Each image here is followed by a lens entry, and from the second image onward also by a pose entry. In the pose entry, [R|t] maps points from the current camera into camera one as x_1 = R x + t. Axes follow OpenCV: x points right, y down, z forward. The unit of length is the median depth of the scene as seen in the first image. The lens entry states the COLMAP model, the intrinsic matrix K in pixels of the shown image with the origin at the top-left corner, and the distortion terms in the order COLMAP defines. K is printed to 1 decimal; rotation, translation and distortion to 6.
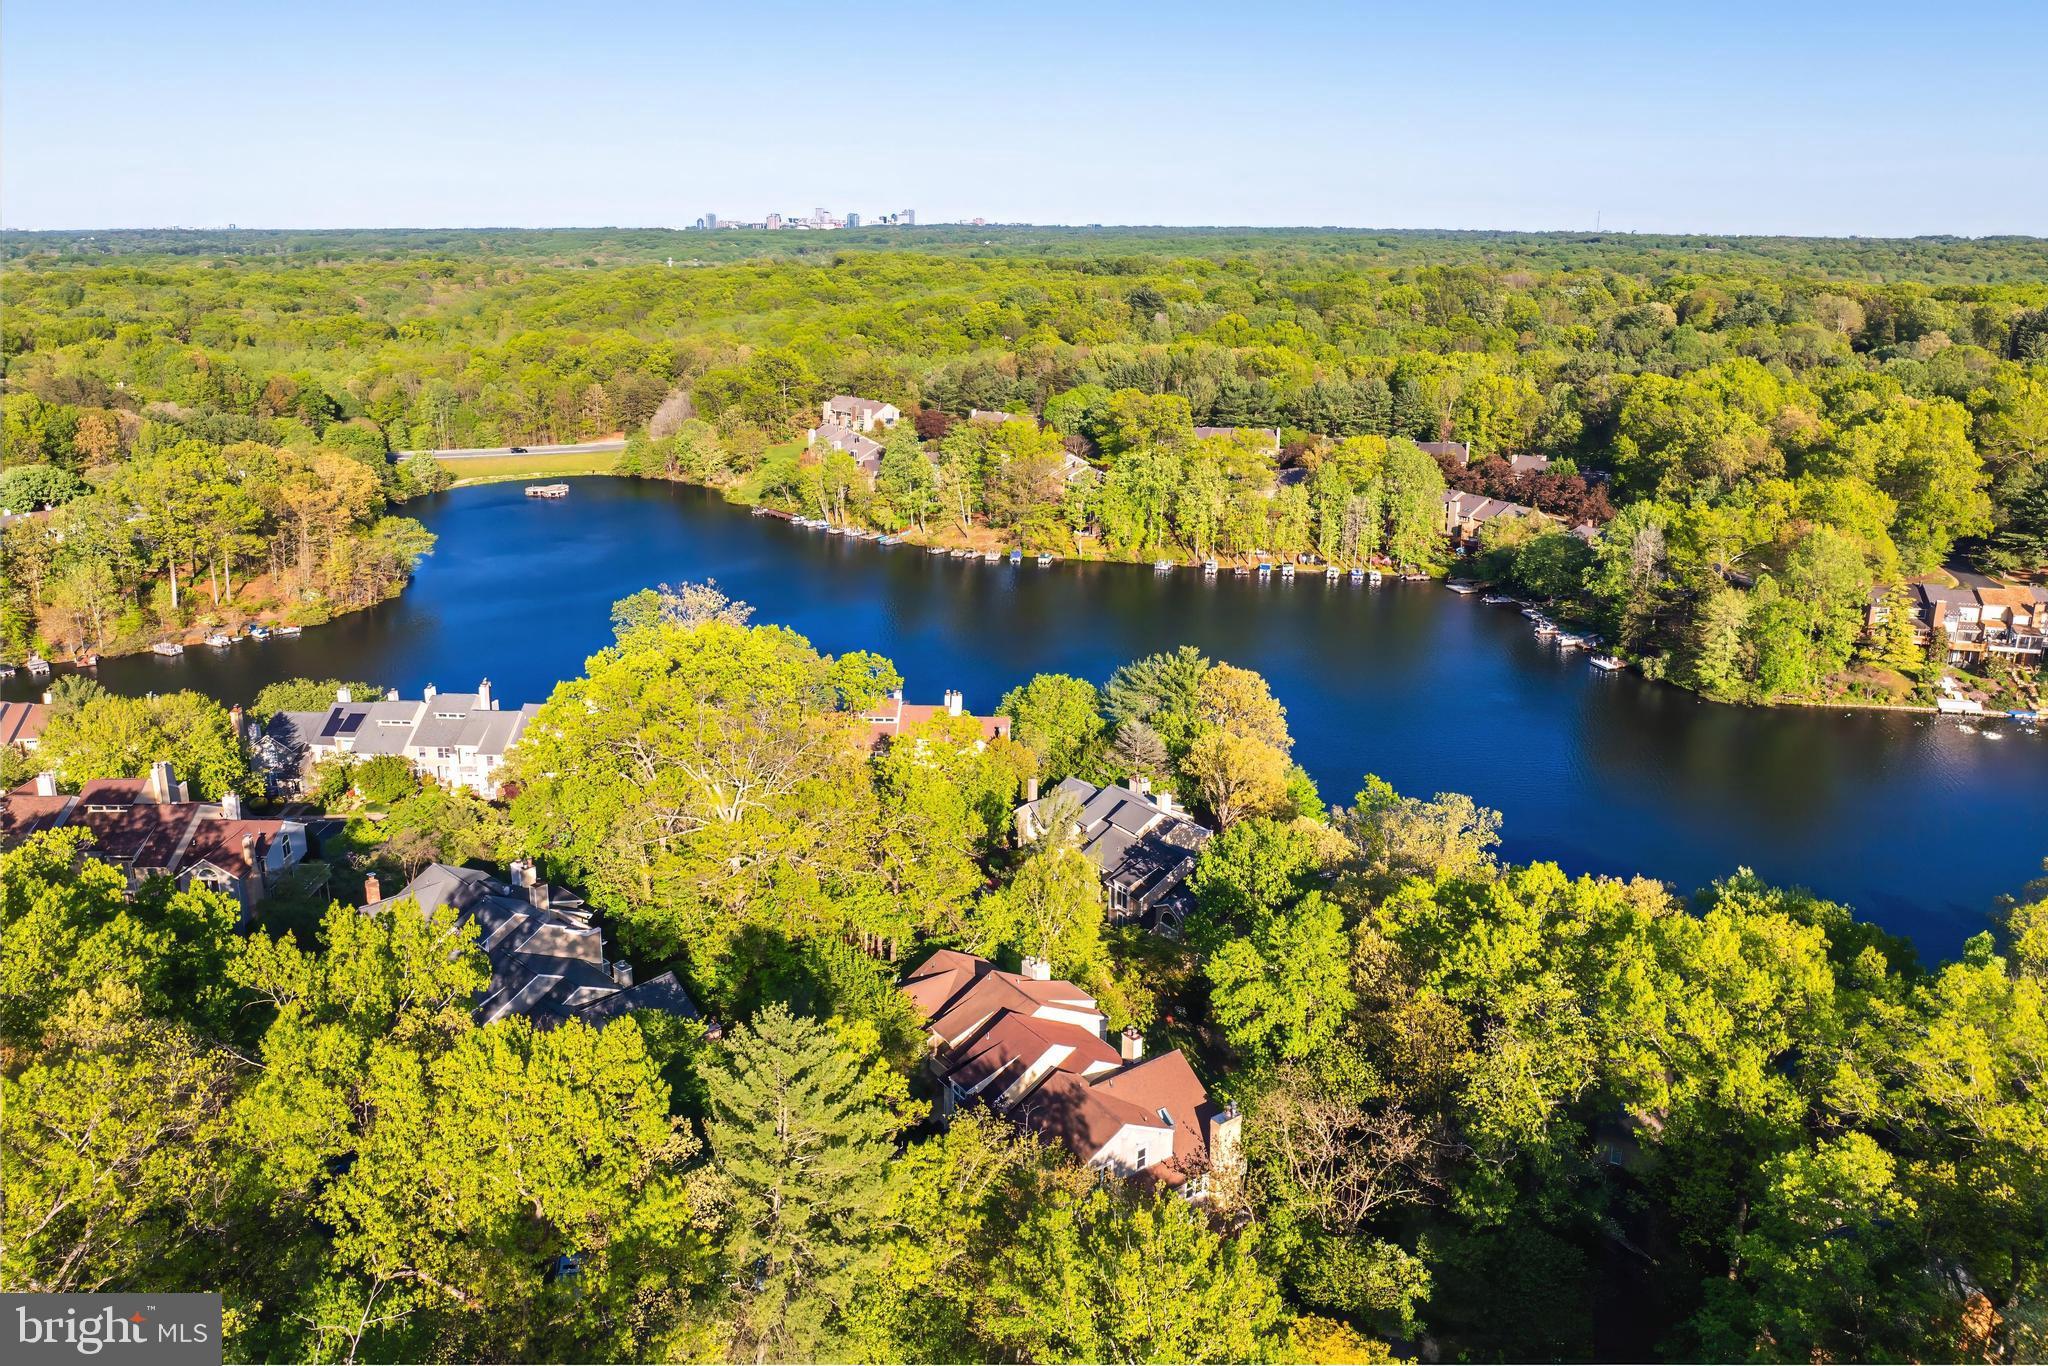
lens RADIAL K [[1371.3, 0, 960.4], [0, 1371.3, 579.0], [0, 0, 1]] dist [-0.028545, -0.002437]
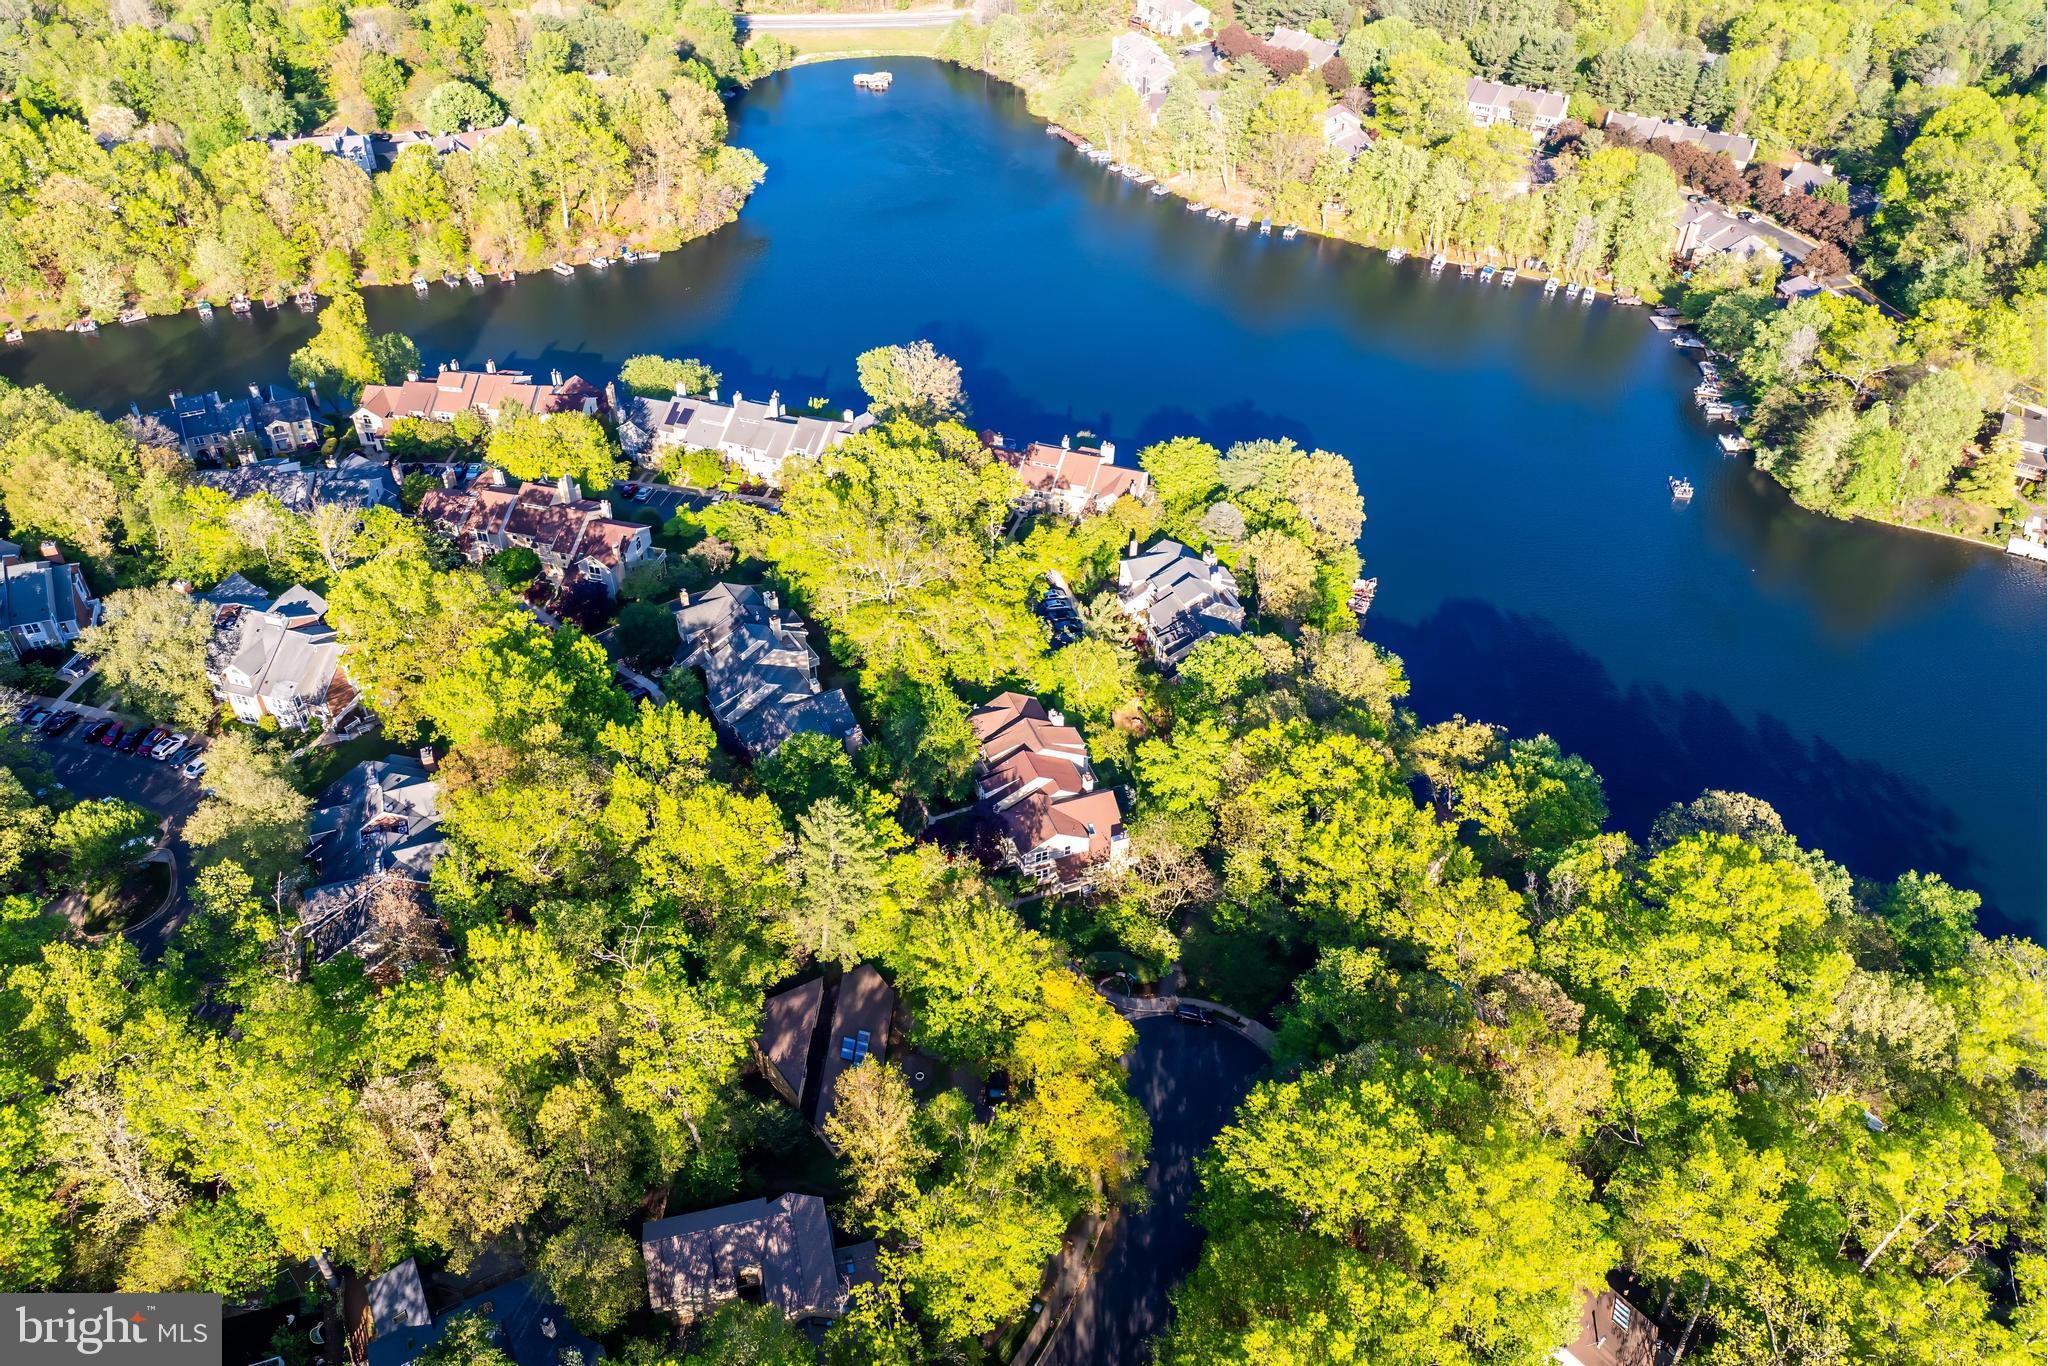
lens RADIAL K [[1371.3, 0, 960.4], [0, 1371.3, 579.0], [0, 0, 1]] dist [-0.028545, -0.002437]
pose [[0.964110, 0.151138, -0.218285, 0.136777], [-0.059643, 0.924436, 0.376643, -0.236437], [0.258716, -0.350107, 0.900273, -0.221785]]
